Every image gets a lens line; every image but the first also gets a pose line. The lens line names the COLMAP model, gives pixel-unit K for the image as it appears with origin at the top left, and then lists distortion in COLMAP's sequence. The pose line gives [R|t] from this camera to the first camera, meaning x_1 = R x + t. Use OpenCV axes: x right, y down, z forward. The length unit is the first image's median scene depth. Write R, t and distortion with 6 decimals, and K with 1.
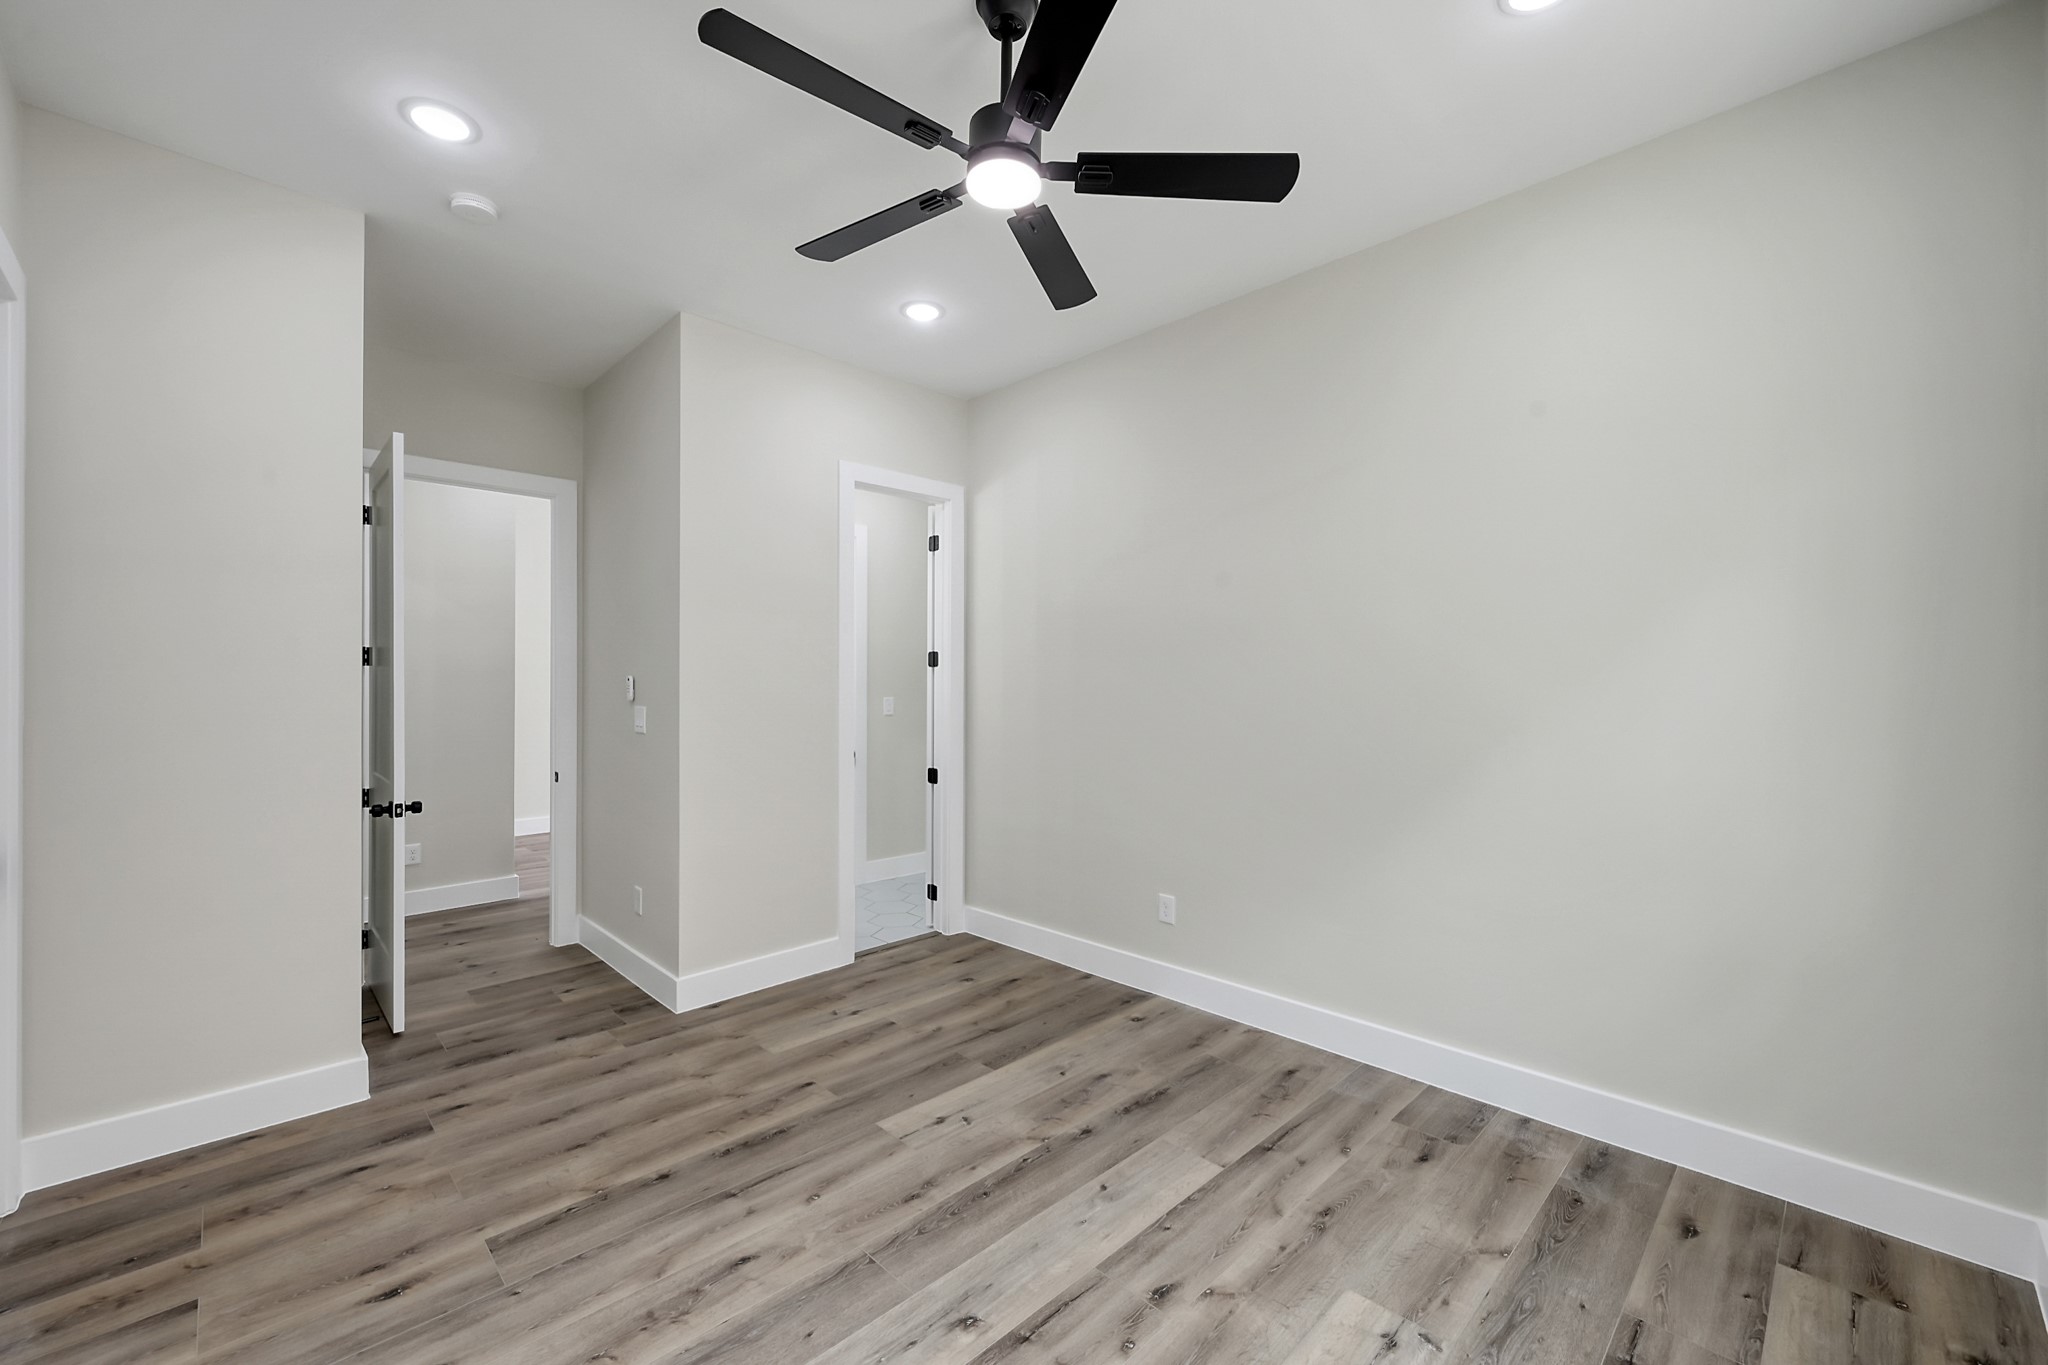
lens RADIAL K [[804.2, 0, 1022.0], [0, 804.2, 670.5], [0, 0, 1]] dist [-0.002914, -0.000202]
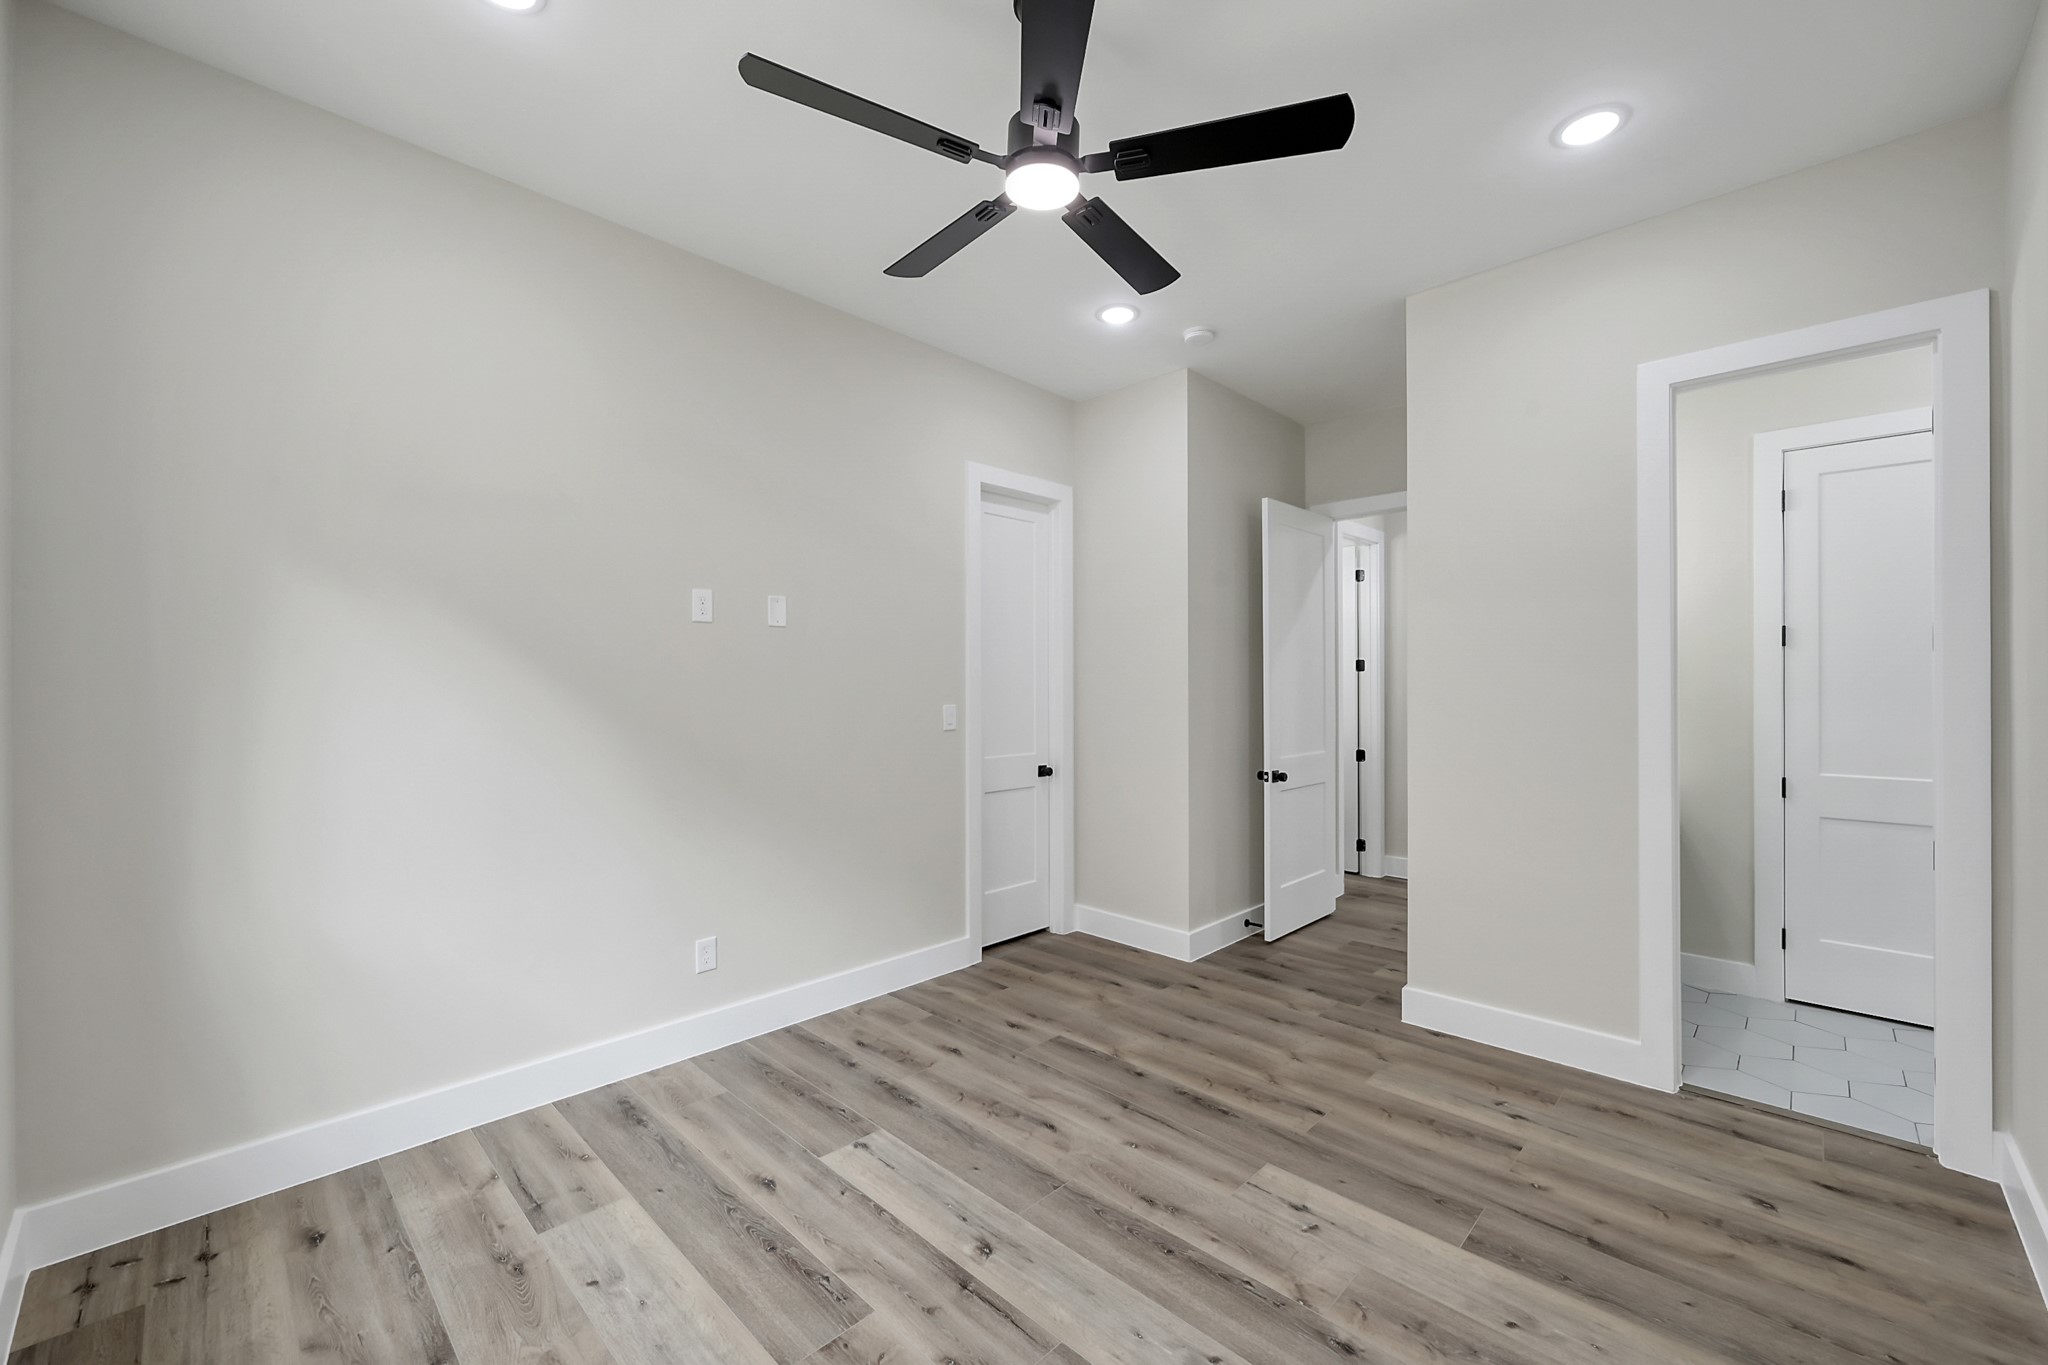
lens RADIAL K [[804.2, 0, 1019.5], [0, 804.2, 674.0], [0, 0, 1]] dist [-0.002914, -0.000202]
pose [[0.040366, -0.011825, -0.999115, 0.678617], [0.015714, 0.999814, -0.011198, 0.011682], [0.999061, -0.015248, 0.040545, 0.643164]]
